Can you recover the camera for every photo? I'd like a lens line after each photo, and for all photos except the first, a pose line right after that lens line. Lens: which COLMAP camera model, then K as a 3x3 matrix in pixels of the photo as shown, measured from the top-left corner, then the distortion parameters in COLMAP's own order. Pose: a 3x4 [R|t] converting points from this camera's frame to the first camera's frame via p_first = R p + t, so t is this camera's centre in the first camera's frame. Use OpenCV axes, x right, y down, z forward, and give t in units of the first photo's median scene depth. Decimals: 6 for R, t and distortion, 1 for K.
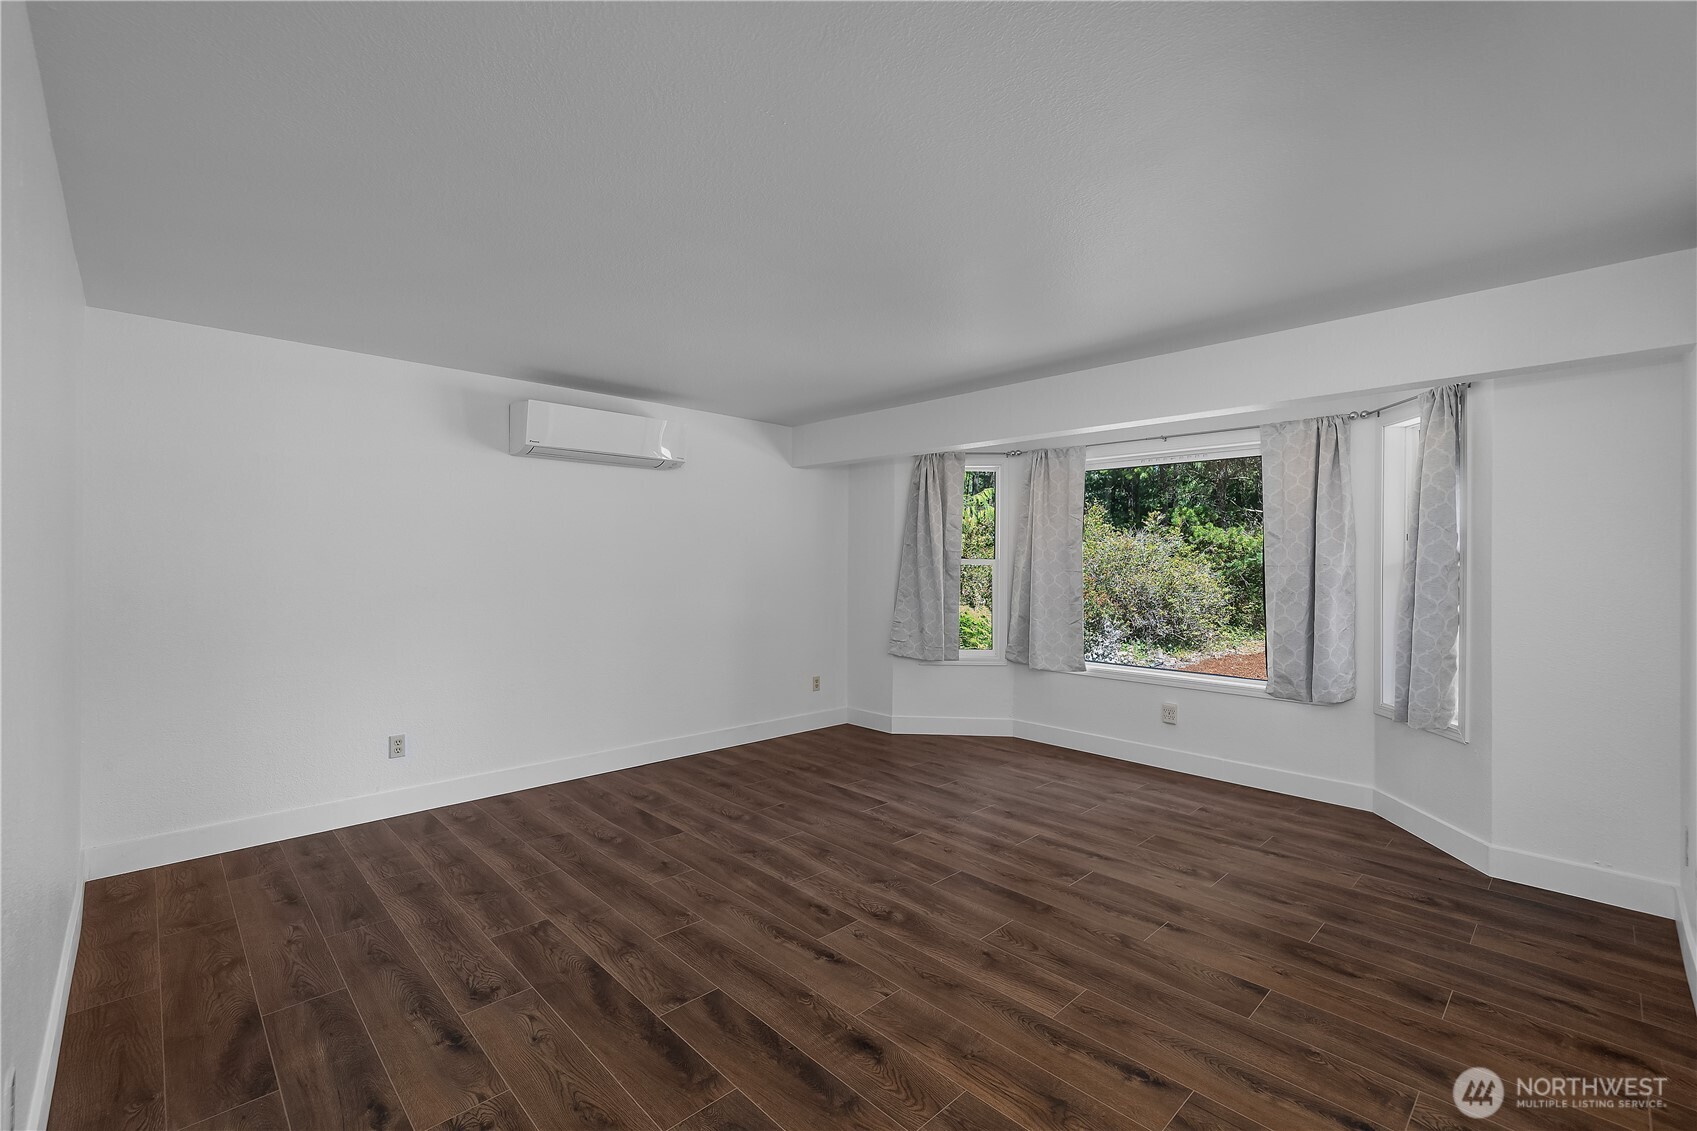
lens RADIAL K [[727.5, 0, 861.7], [0, 727.5, 557.3], [0, 0, 1]] dist [0.002597, -0.000310]
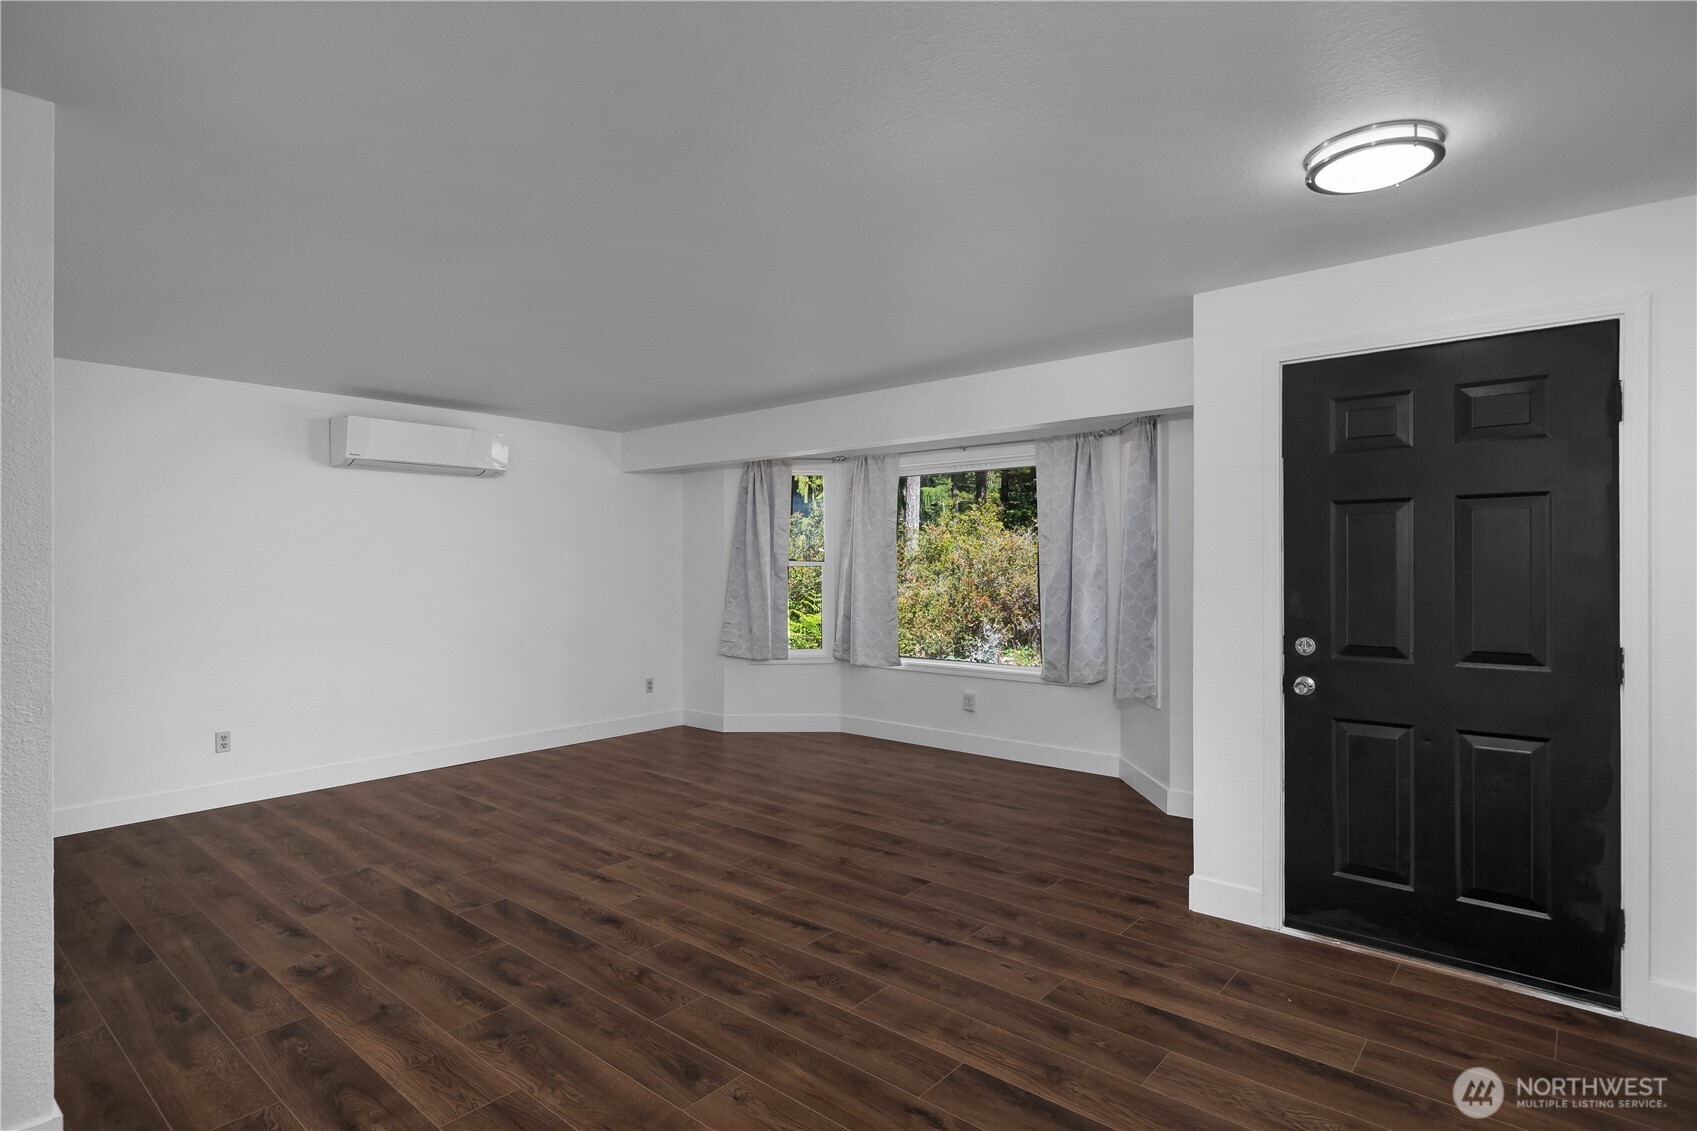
lens RADIAL K [[875.2, 0, 851.3], [0, 875.2, 561.4], [0, 0, 1]] dist [-0.003290, 0.001318]
pose [[0.996037, -0.009155, 0.088470, 0.189223], [0.008958, 0.999956, 0.002619, 0.000211], [-0.088490, -0.001816, 0.996075, -0.401859]]
